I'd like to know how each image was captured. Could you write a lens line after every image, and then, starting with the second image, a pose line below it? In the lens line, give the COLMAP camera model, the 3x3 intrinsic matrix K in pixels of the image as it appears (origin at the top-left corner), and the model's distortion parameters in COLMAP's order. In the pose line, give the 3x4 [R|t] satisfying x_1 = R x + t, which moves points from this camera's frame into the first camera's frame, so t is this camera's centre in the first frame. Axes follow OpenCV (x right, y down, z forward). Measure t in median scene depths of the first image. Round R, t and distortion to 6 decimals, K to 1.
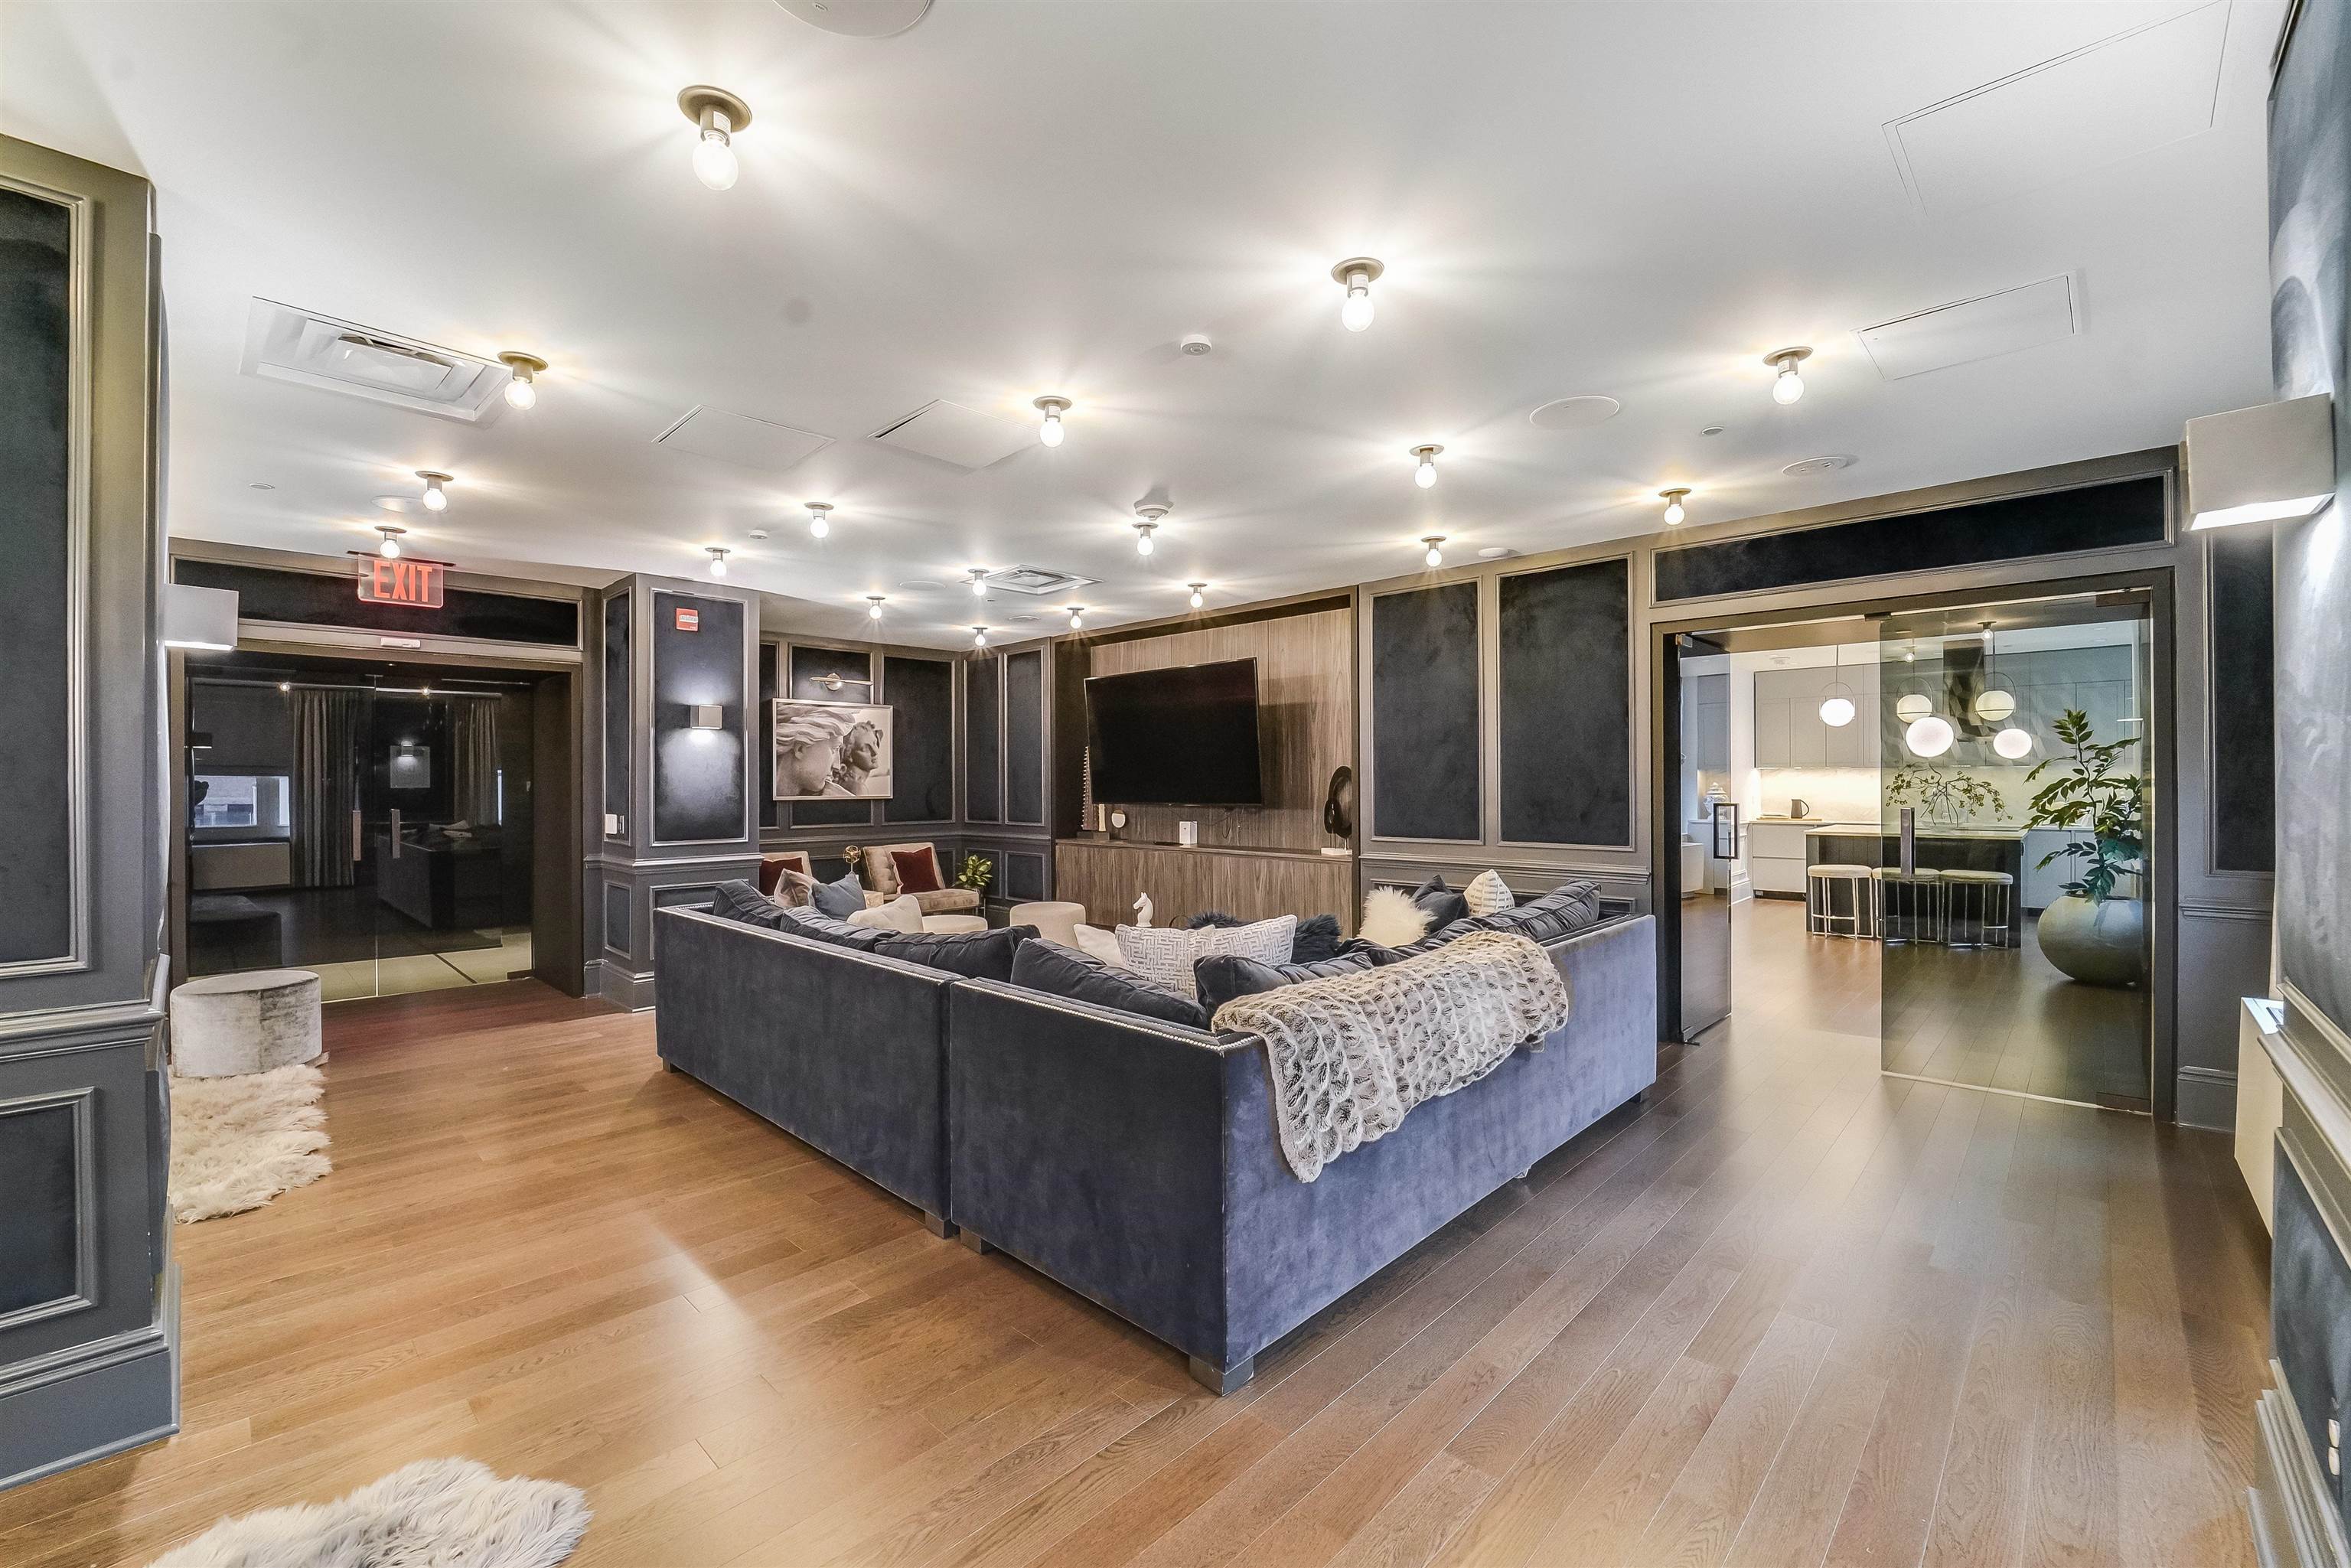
lens RADIAL K [[950.3, 0, 1178.4], [0, 950.3, 784.3], [0, 0, 1]] dist [0.001228, 0.000096]
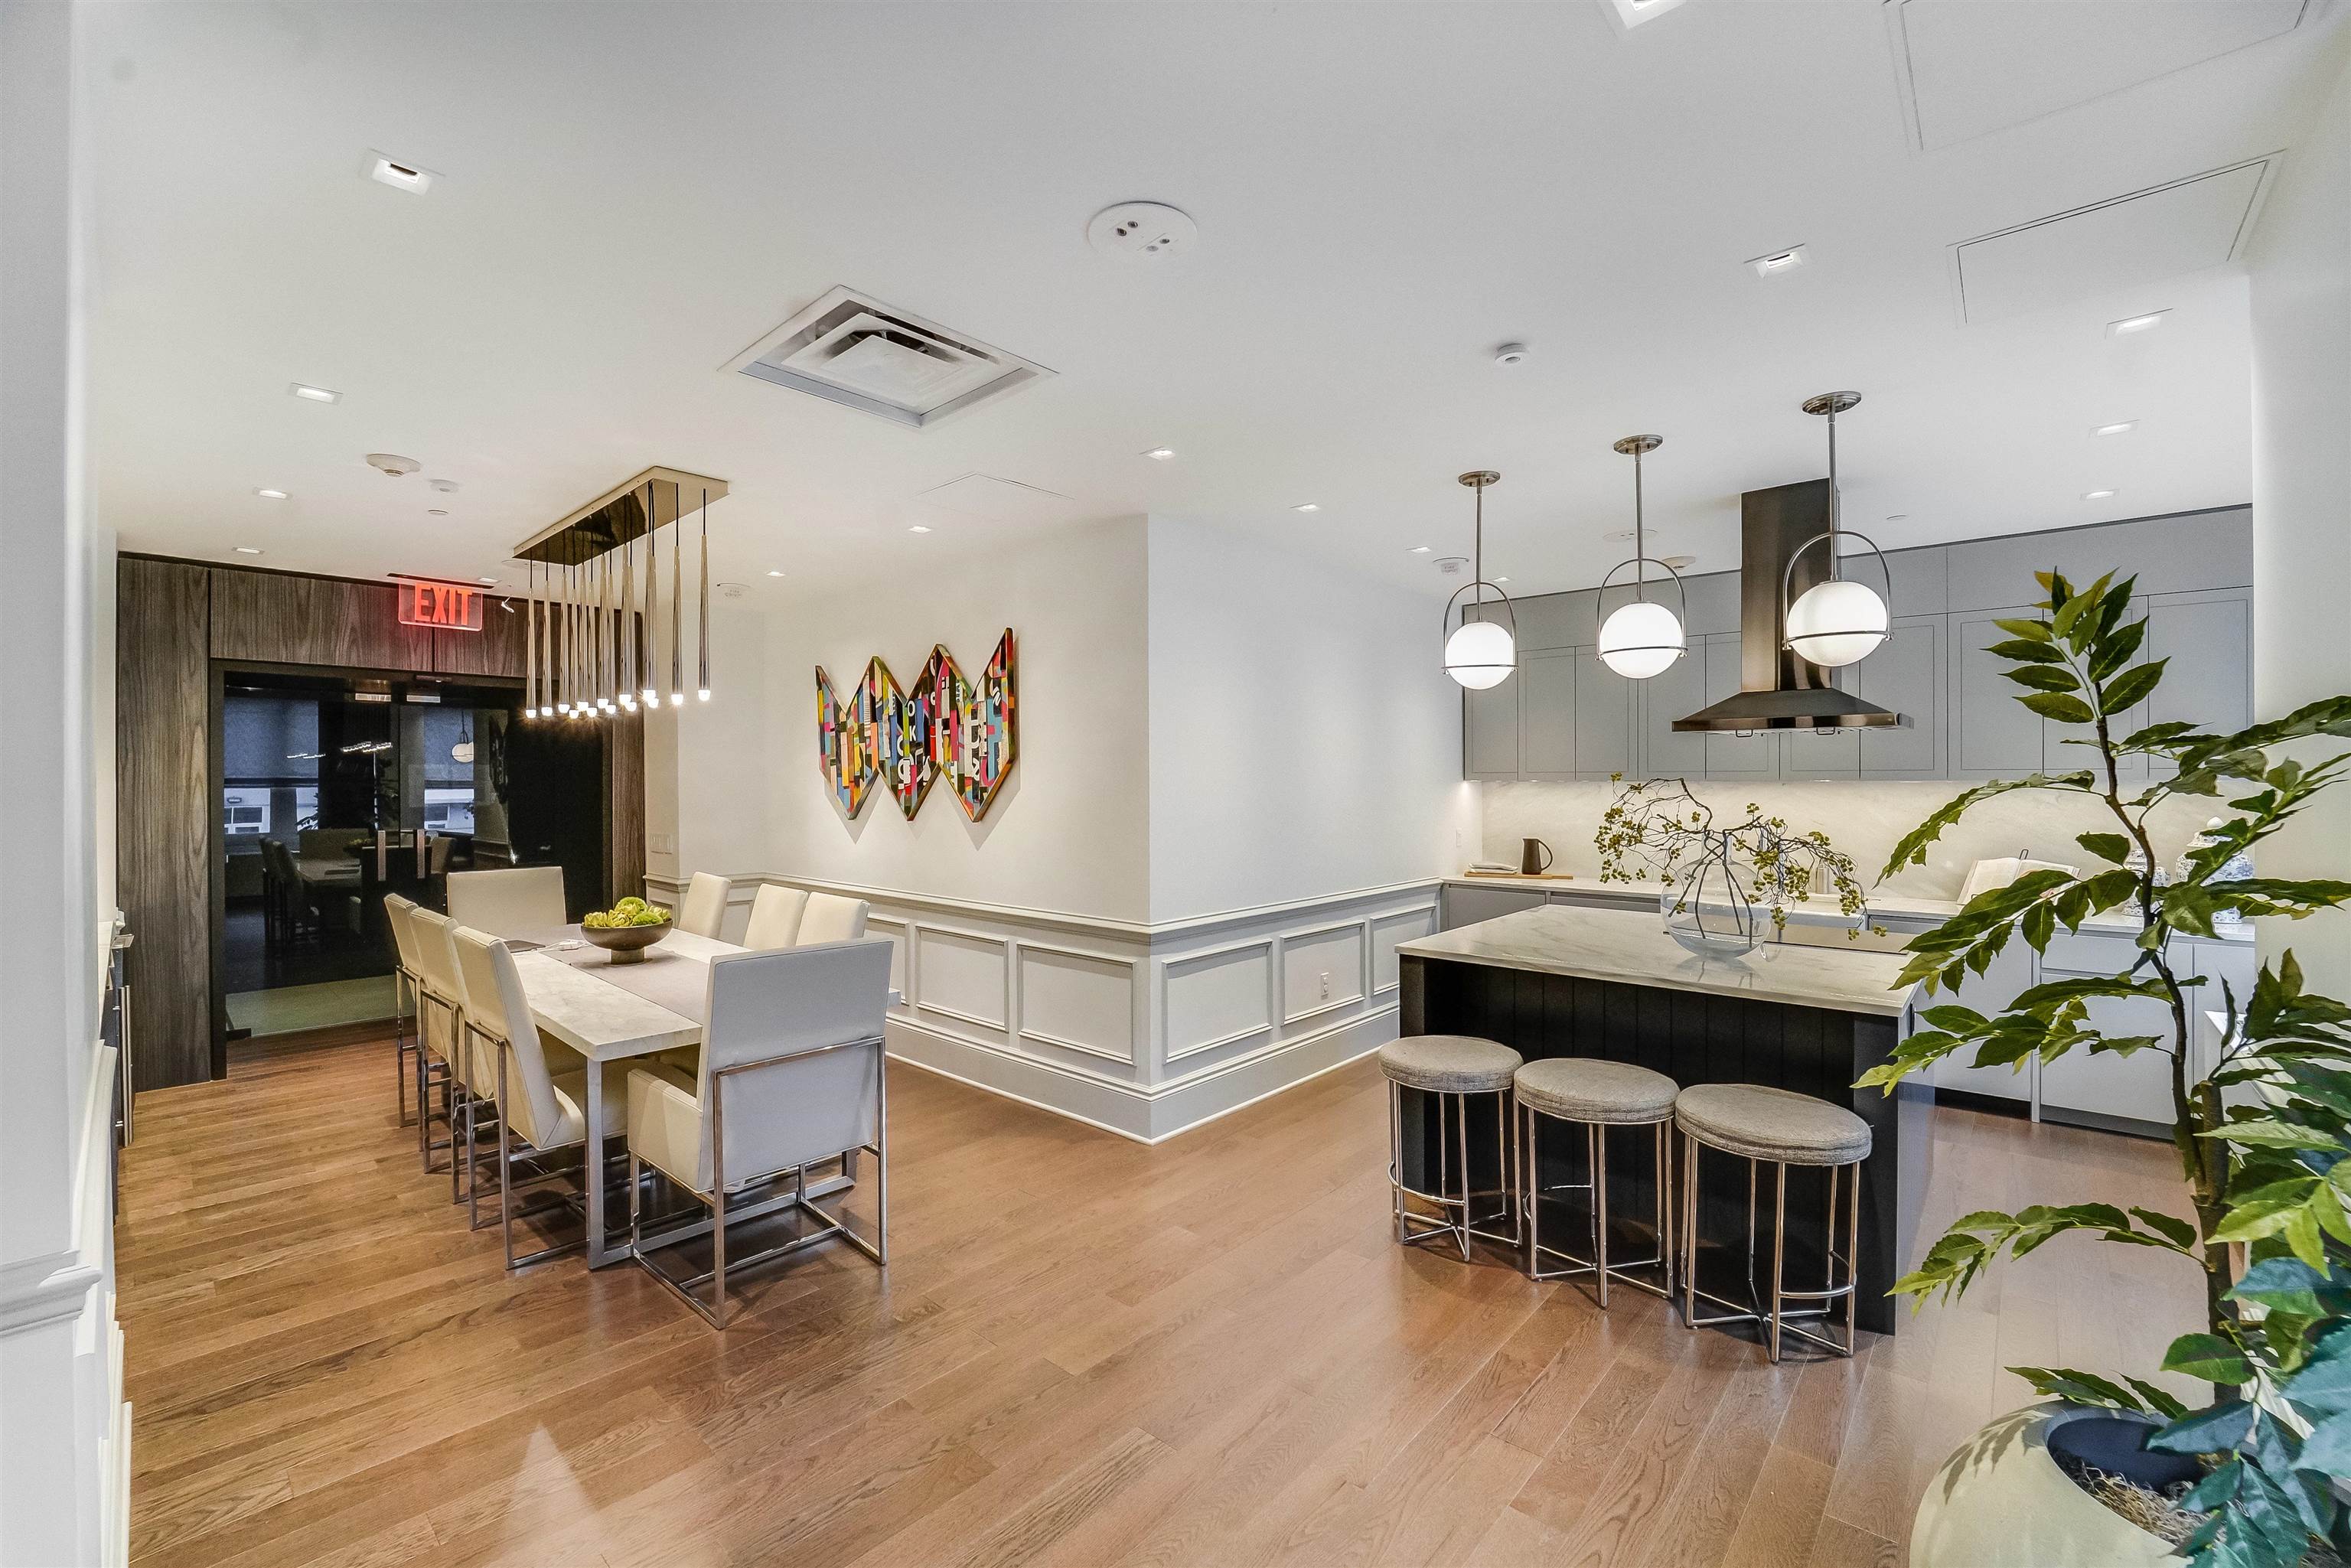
lens RADIAL K [[950.3, 0, 1171.8], [0, 950.3, 785.3], [0, 0, 1]] dist [0.001228, 0.000096]
pose [[0.999553, 0.001645, 0.029837, 0.716451], [-0.001784, 0.999988, 0.004627, -0.027564], [-0.029829, -0.004678, 0.999544, 0.778520]]
